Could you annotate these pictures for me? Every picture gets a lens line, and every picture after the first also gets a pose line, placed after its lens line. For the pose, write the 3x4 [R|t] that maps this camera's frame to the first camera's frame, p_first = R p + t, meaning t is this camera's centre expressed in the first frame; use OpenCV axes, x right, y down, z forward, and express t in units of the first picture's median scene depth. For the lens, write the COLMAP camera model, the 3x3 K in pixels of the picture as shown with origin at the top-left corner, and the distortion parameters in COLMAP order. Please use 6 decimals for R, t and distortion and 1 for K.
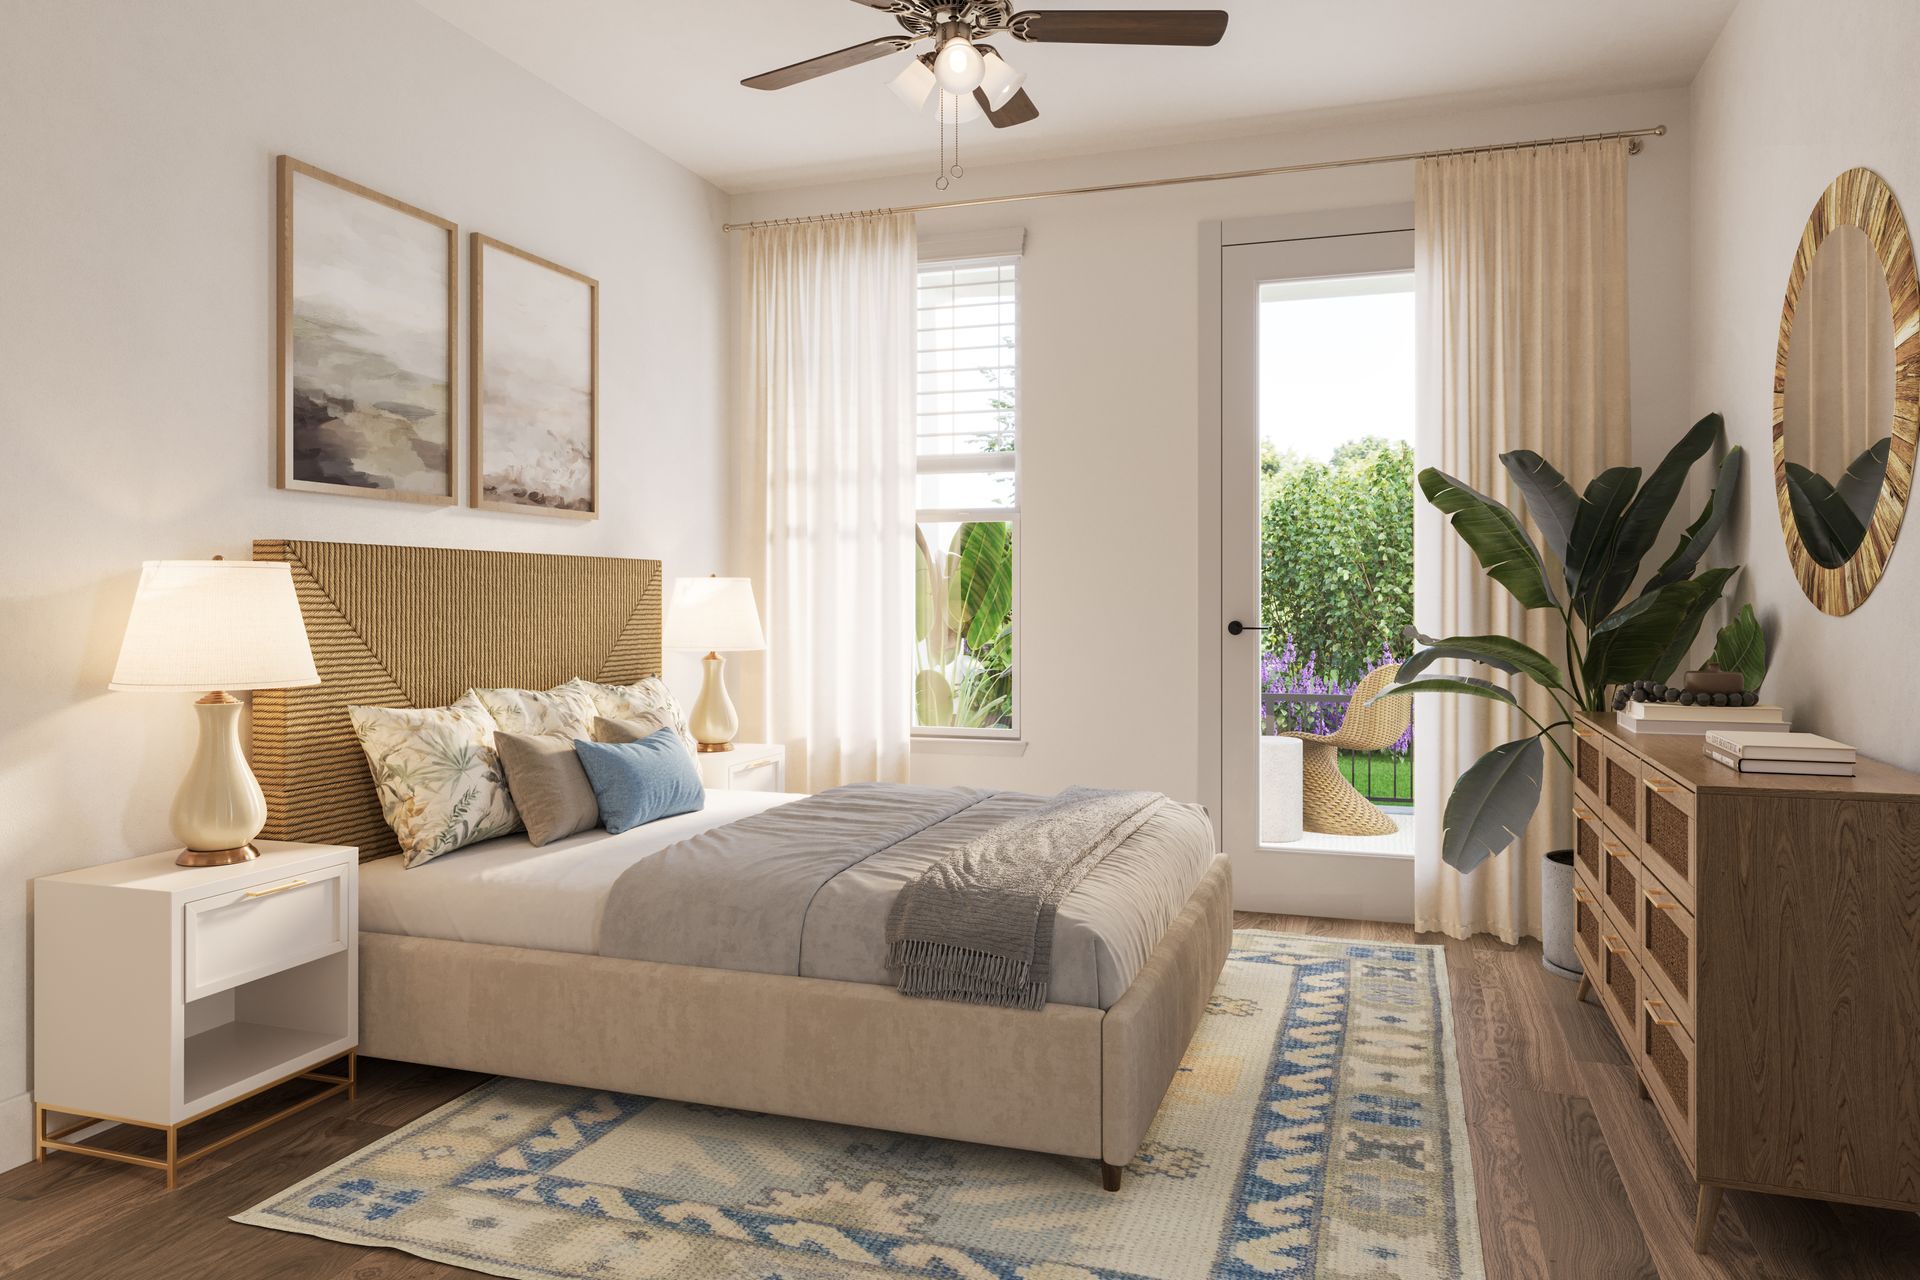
lens RADIAL K [[1339.7, 0, 962.4], [0, 1339.7, 621.9], [0, 0, 1]] dist [-0.001458, 0.001898]
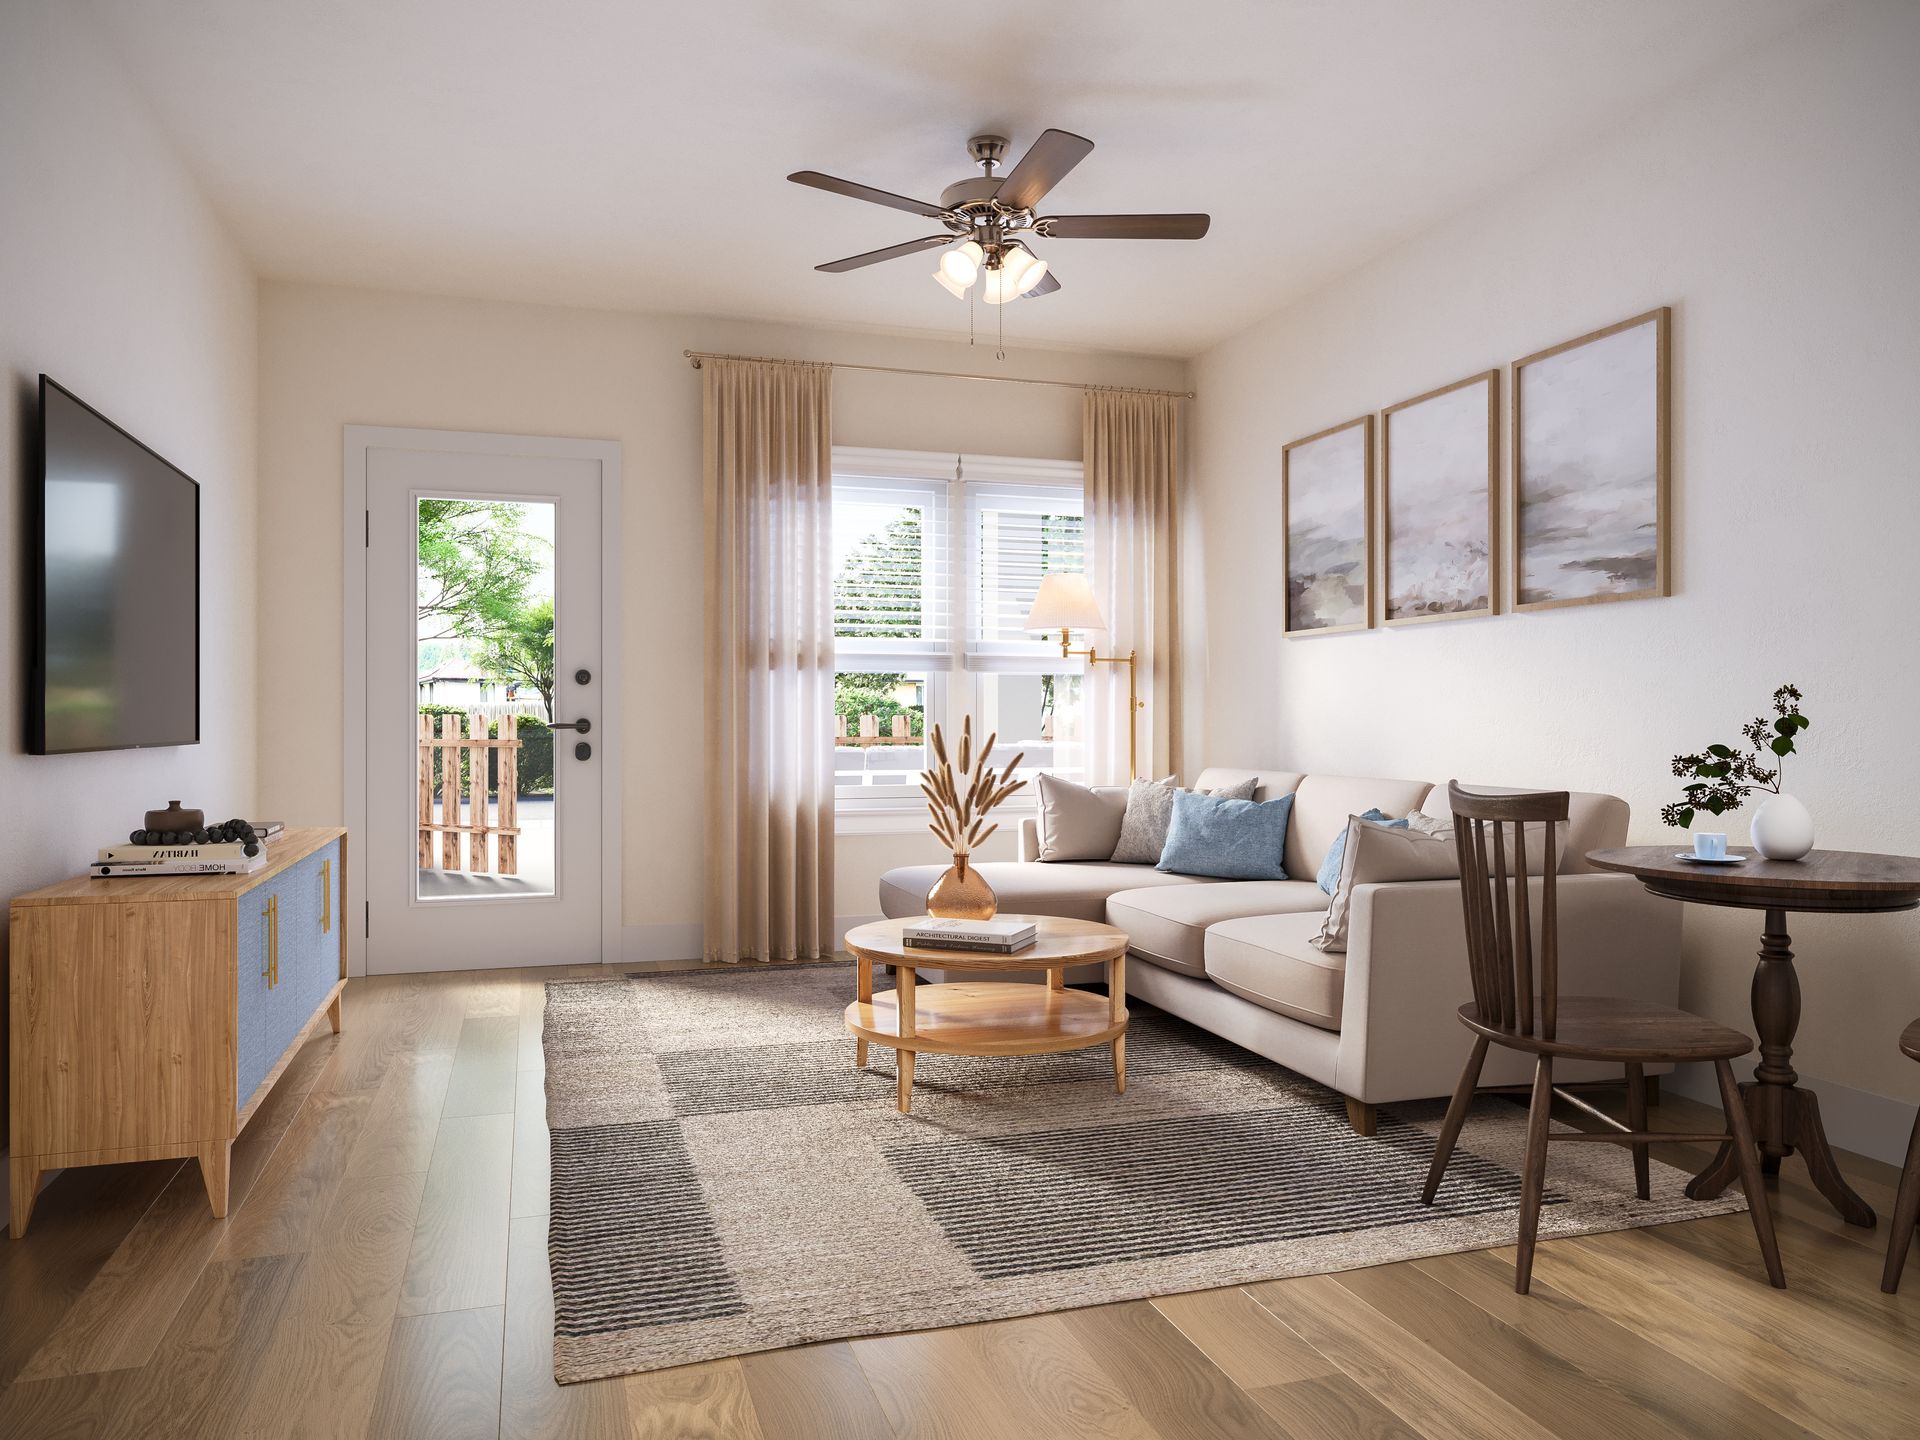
lens RADIAL K [[1347.6, 0, 960.4], [0, 1347.6, 709.4], [0, 0, 1]] dist [-0.003898, -0.001180]
pose [[-0.809242, -0.011396, -0.587365, 0.729547], [-0.015357, 0.999881, 0.001758, -0.003342], [0.587275, 0.010443, -0.809320, 1.850818]]
